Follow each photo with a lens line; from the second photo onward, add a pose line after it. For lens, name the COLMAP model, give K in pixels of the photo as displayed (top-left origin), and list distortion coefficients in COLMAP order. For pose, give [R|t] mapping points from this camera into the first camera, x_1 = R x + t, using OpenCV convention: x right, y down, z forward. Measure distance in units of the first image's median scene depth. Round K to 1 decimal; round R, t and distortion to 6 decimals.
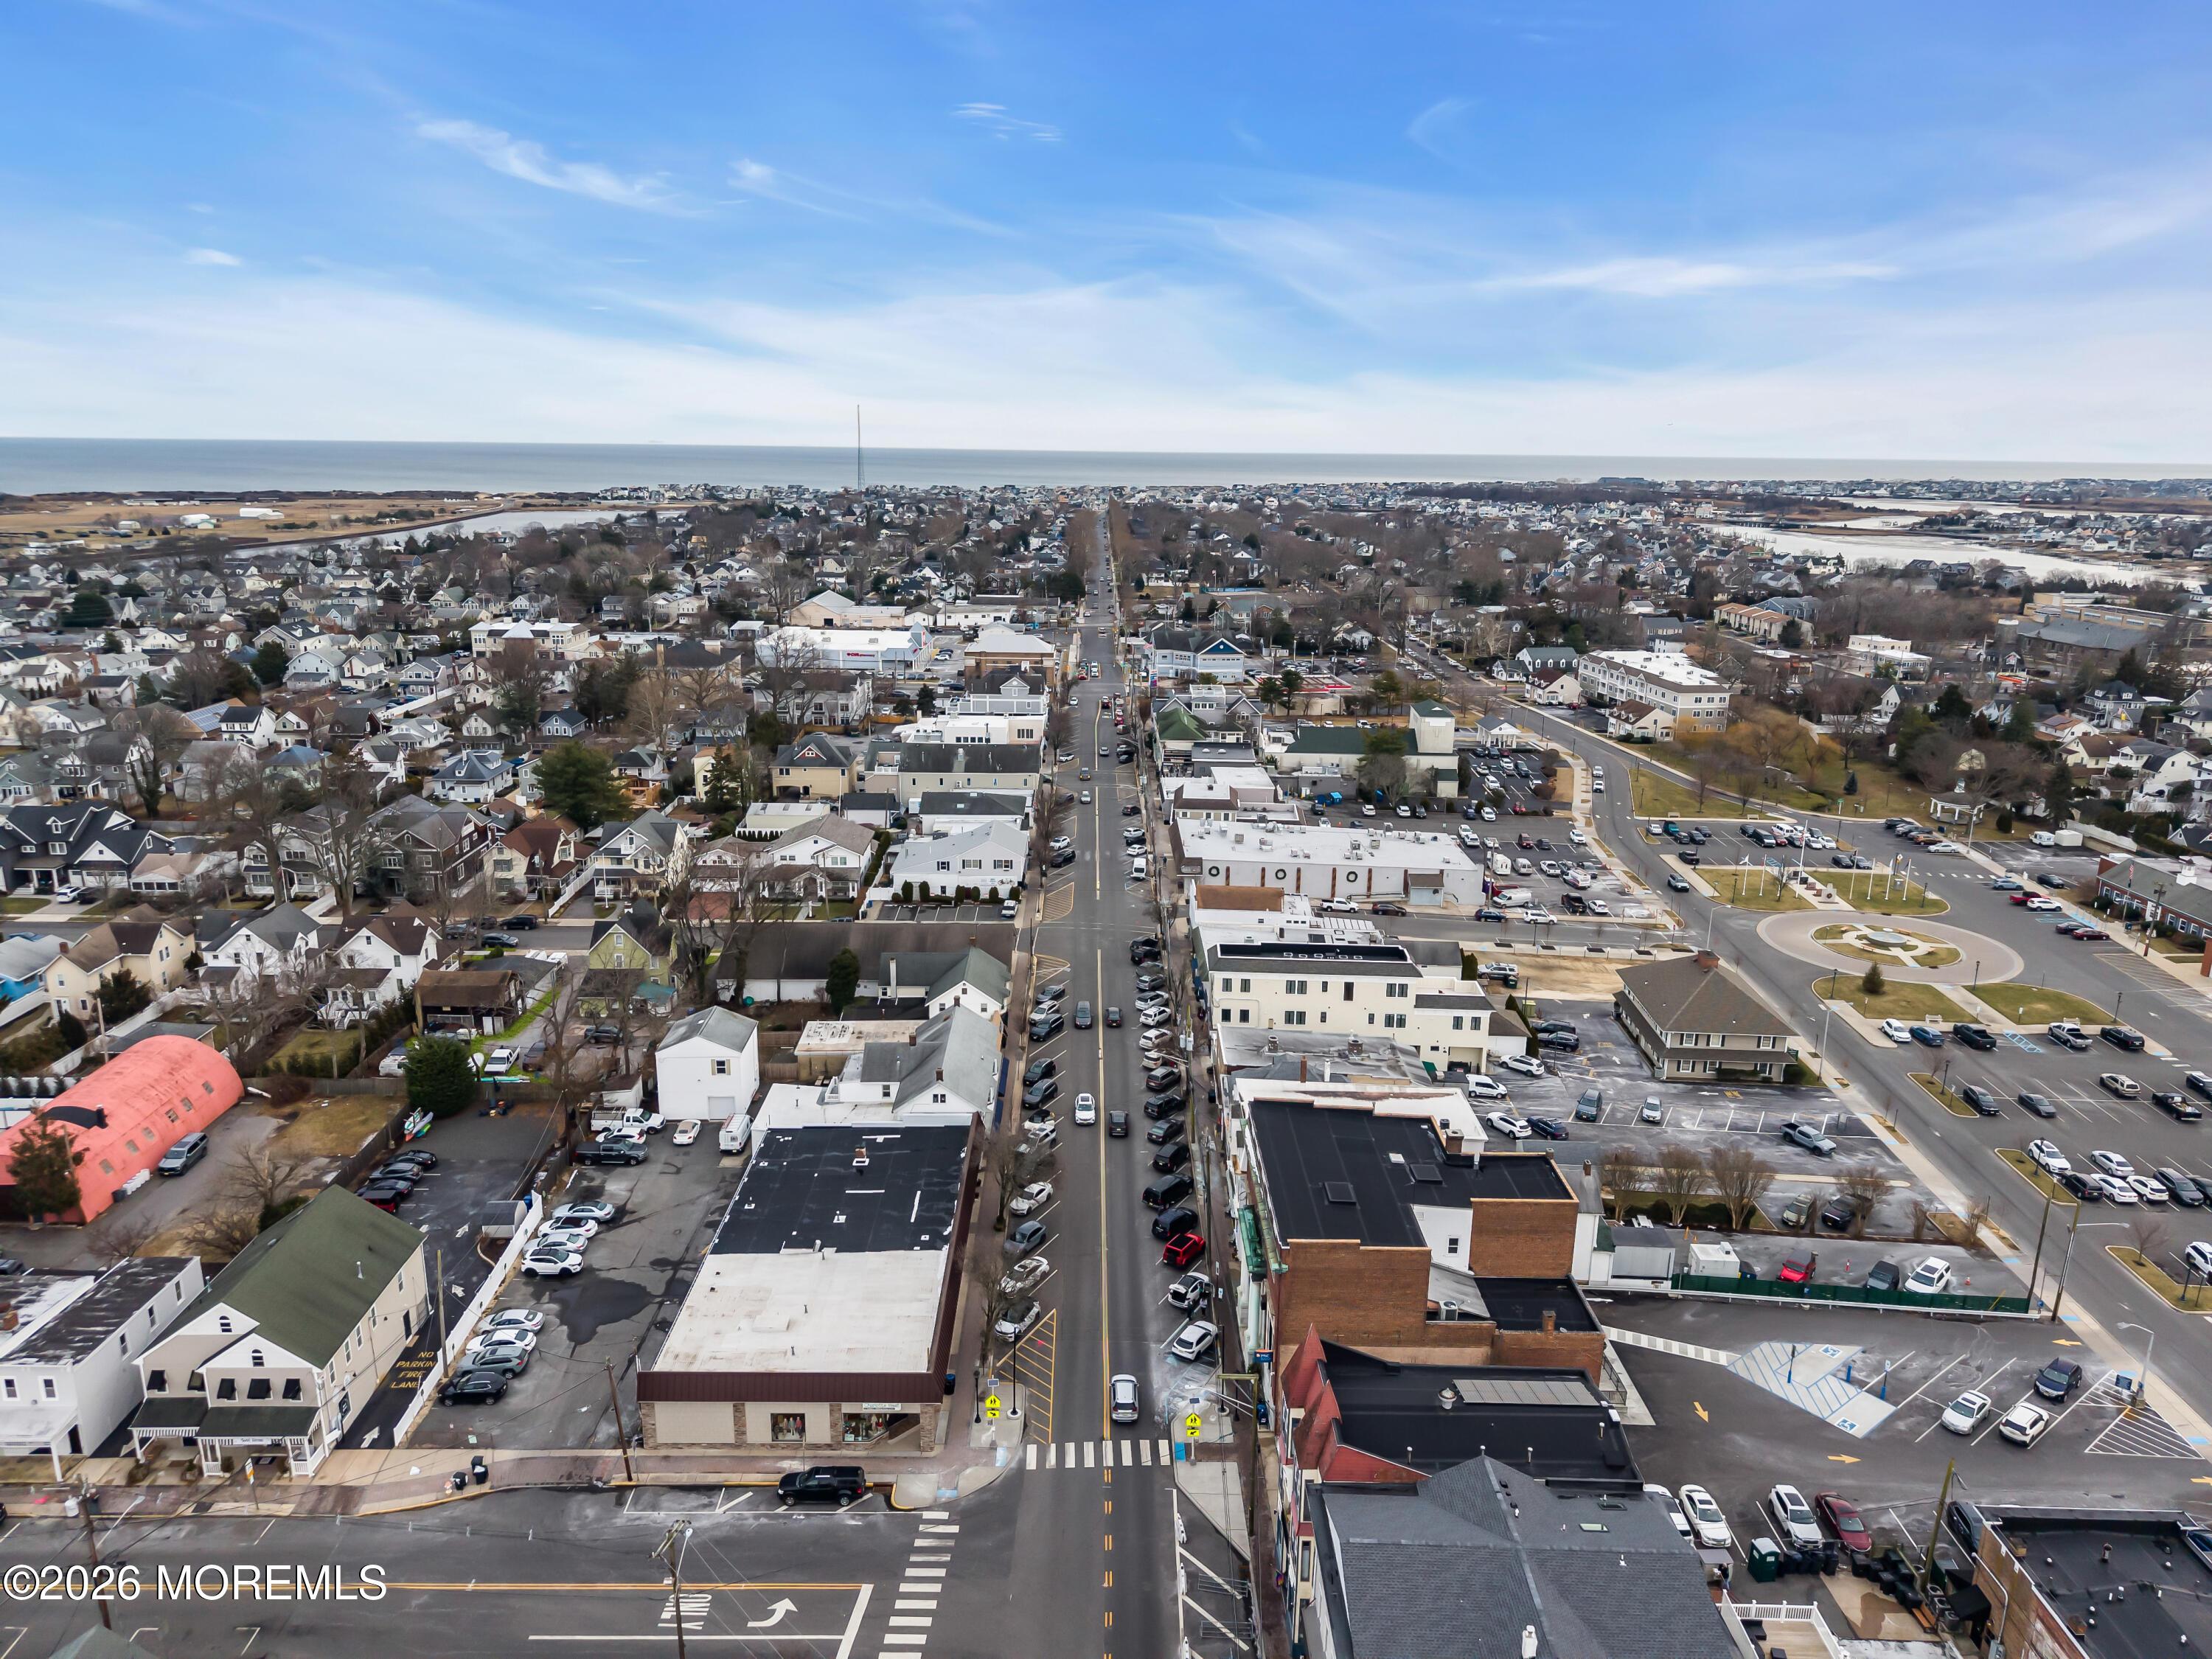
lens RADIAL K [[1475.3, 0, 1103.7], [0, 1475.3, 833.2], [0, 0, 1]] dist [0.038731, -0.050688]
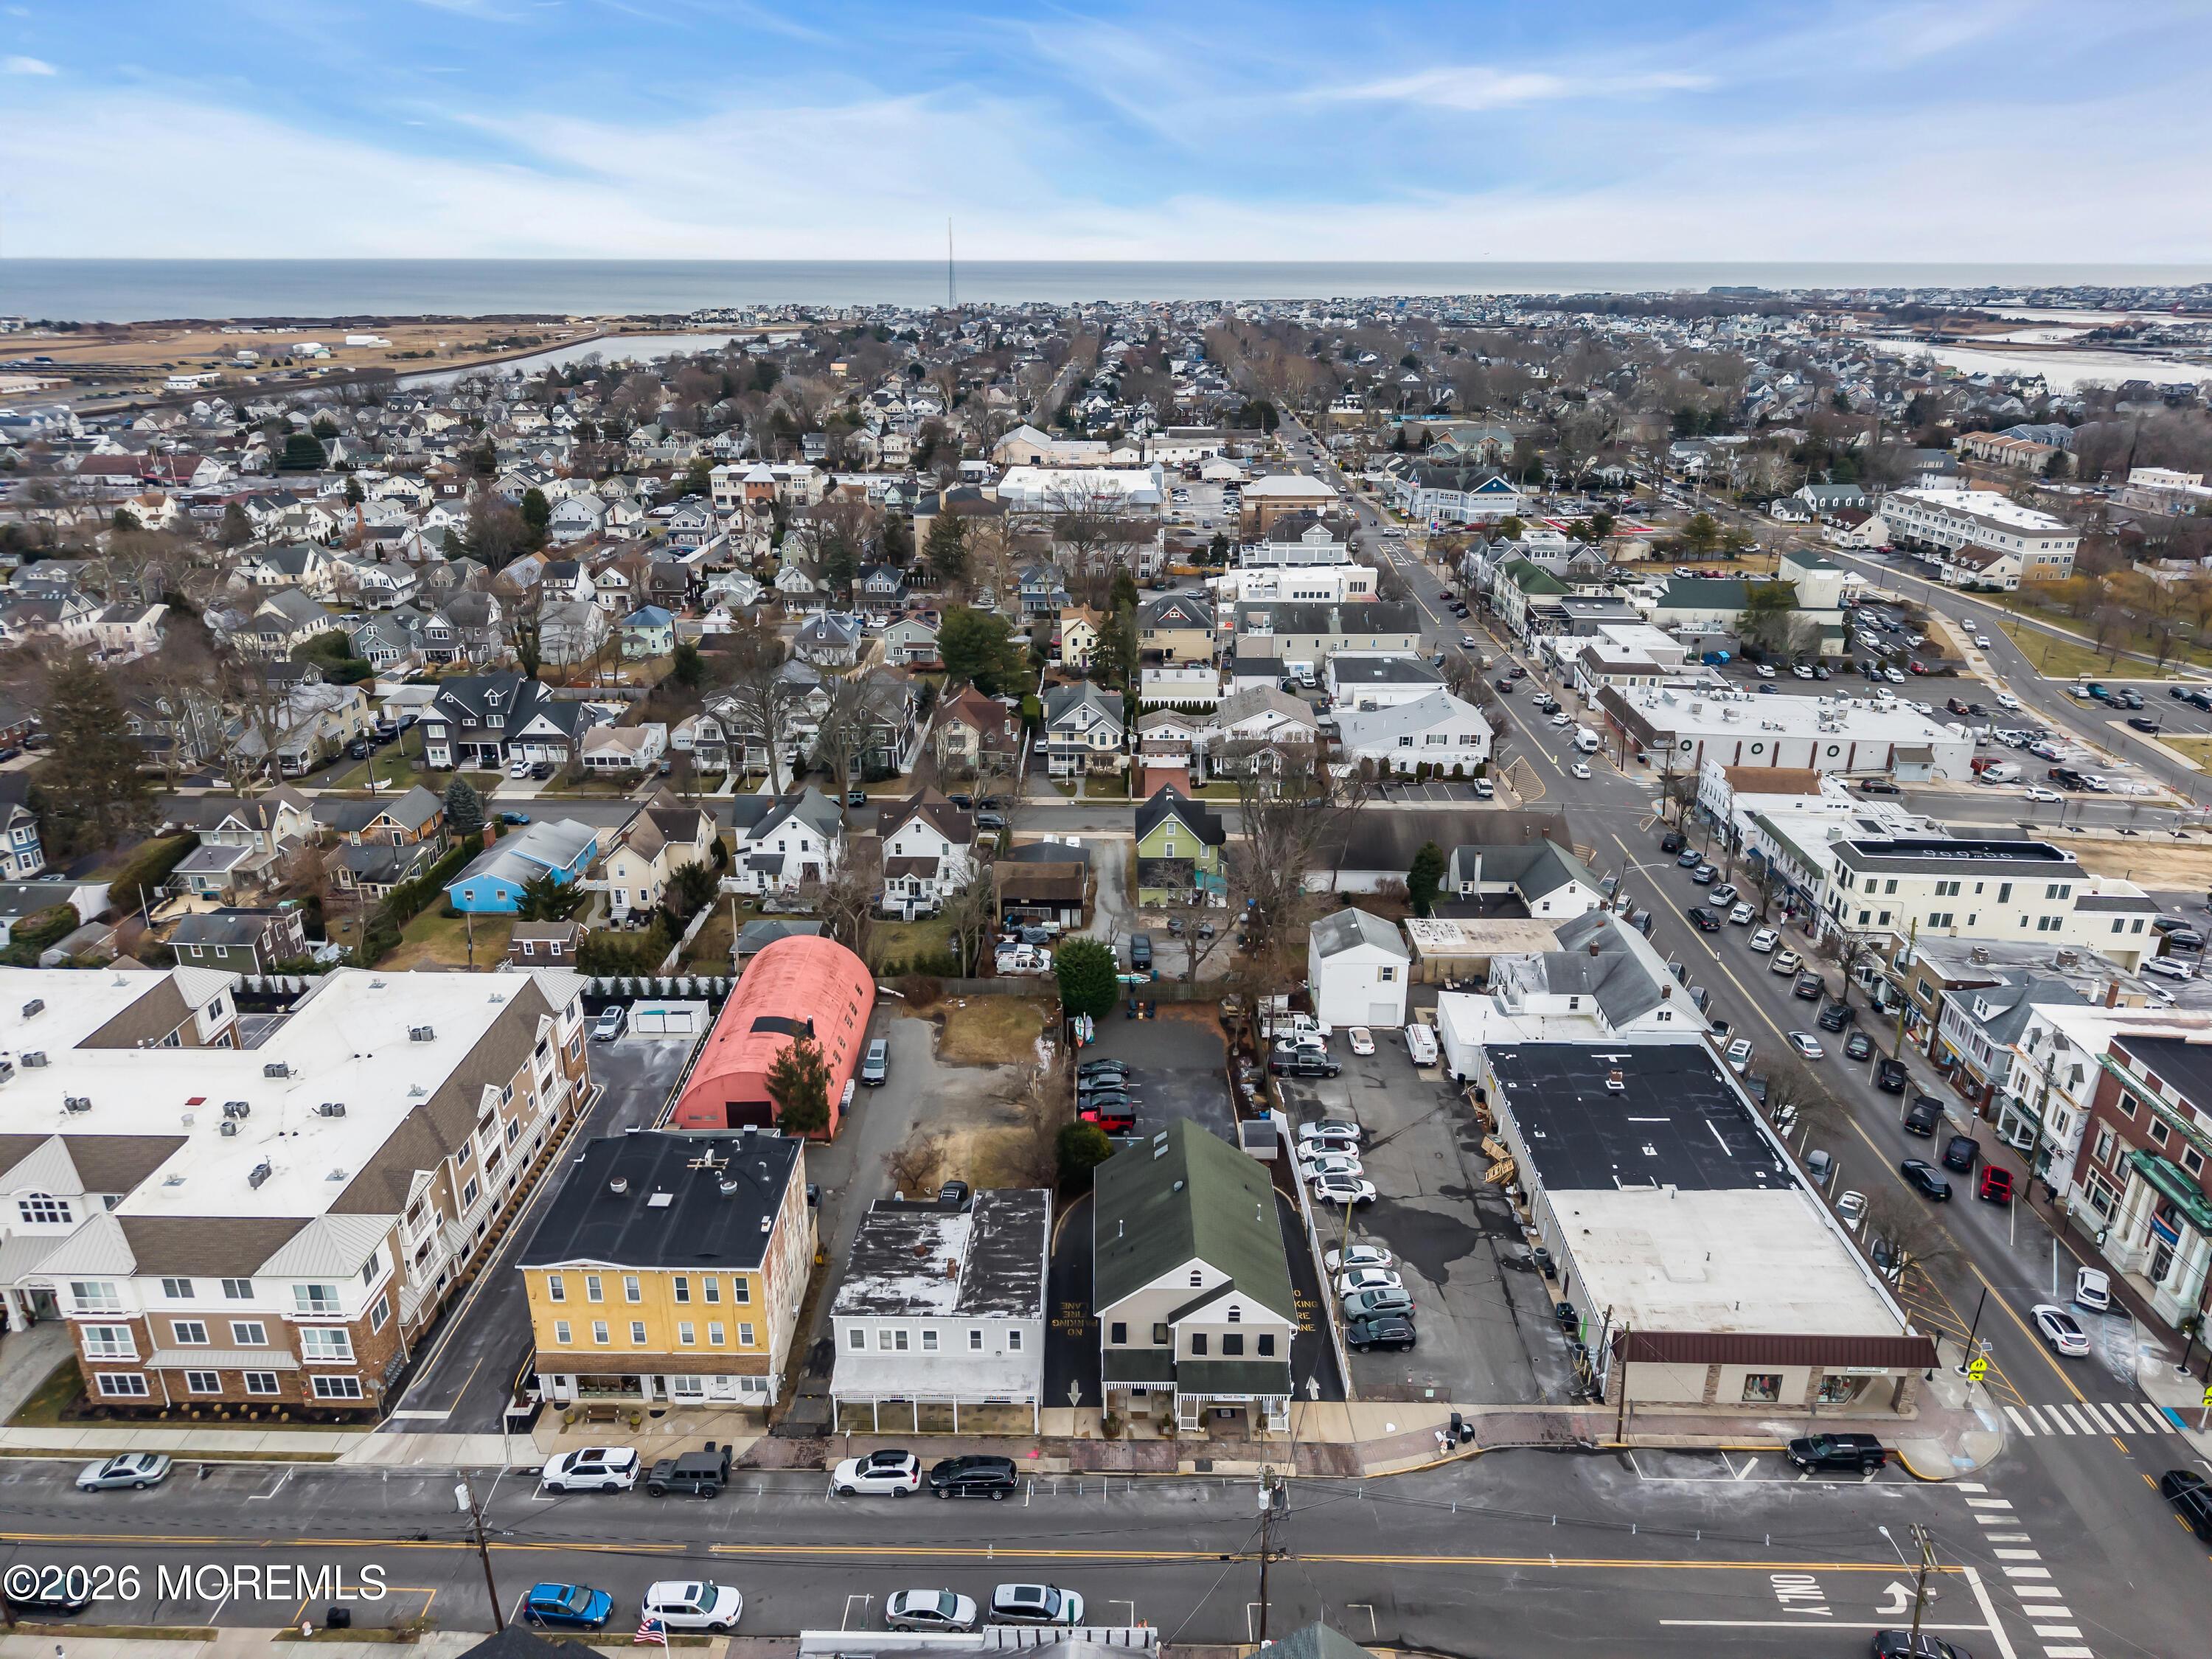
lens RADIAL K [[1475.3, 0, 1103.7], [0, 1475.3, 833.2], [0, 0, 1]] dist [0.038731, -0.050688]
pose [[0.999400, 0.002977, -0.034497, -0.271697], [0.001009, 0.993373, 0.114935, -0.028563], [0.034611, -0.114901, 0.992774, 0.035907]]
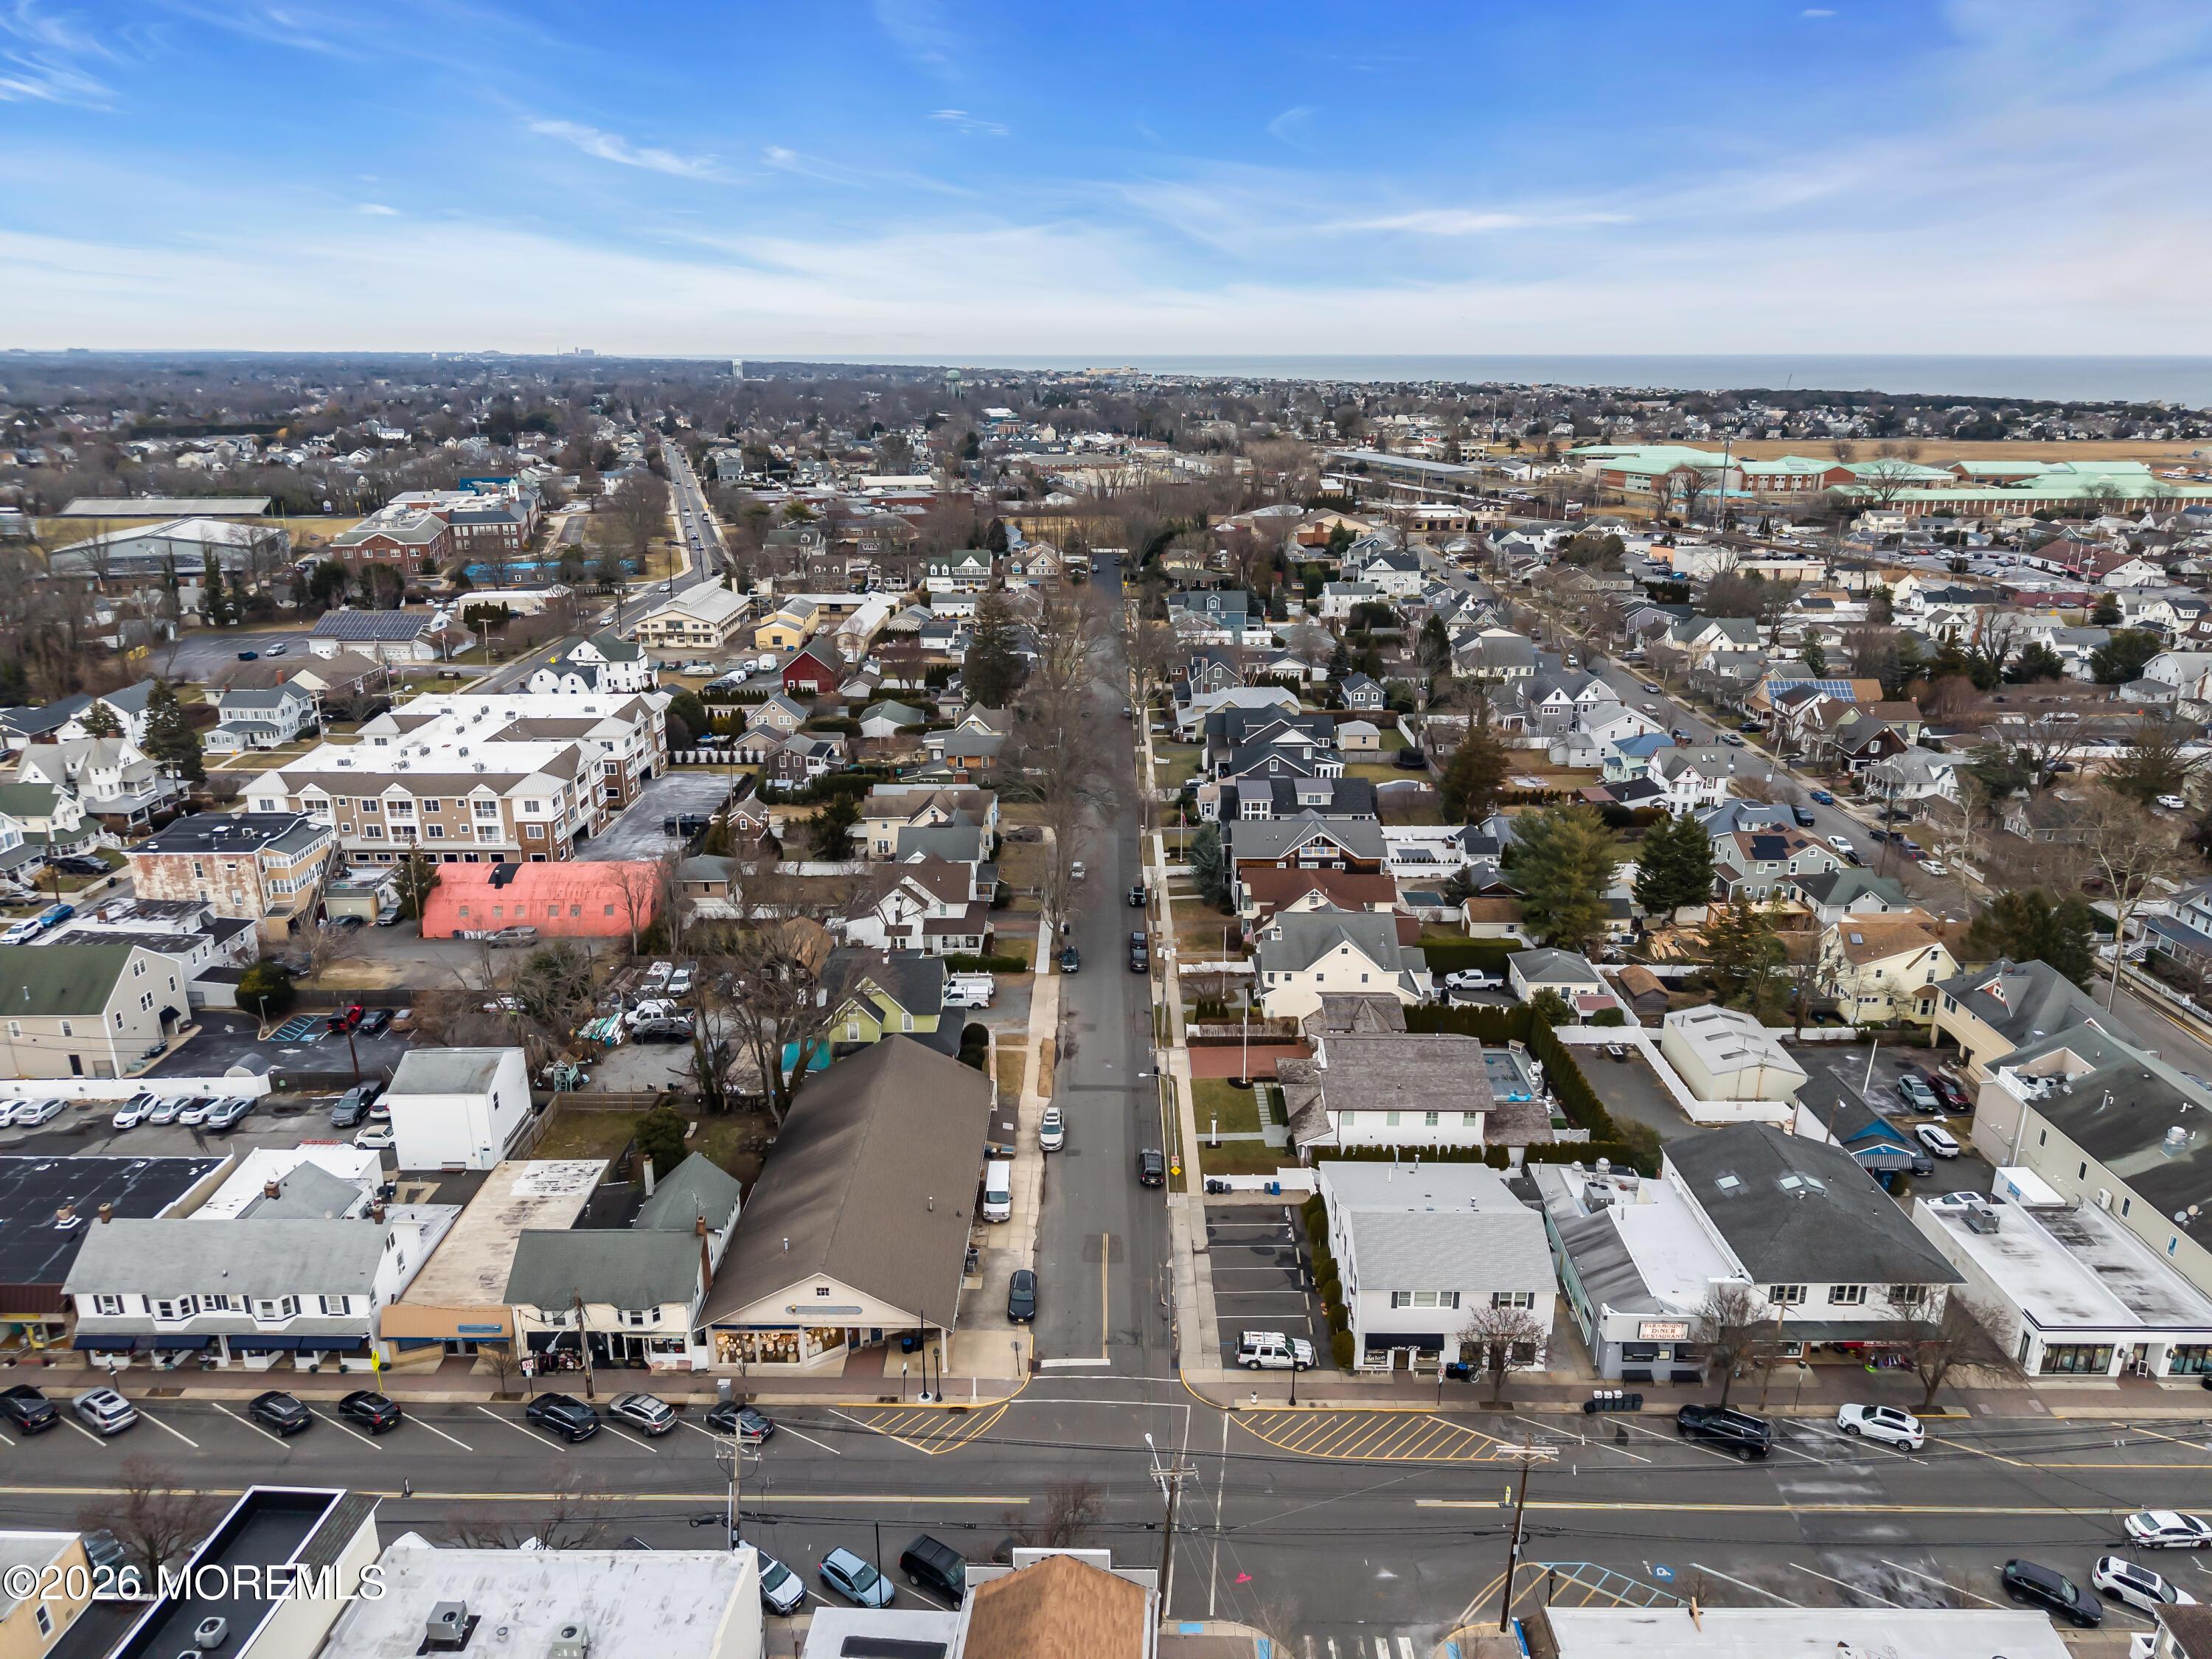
lens RADIAL K [[1475.3, 0, 1103.7], [0, 1475.3, 833.2], [0, 0, 1]] dist [0.038731, -0.050688]
pose [[-0.019829, 0.297791, -0.954425, 0.325909], [-0.251719, 0.922375, 0.293021, -0.217147], [0.967597, 0.246057, 0.056670, 0.861866]]
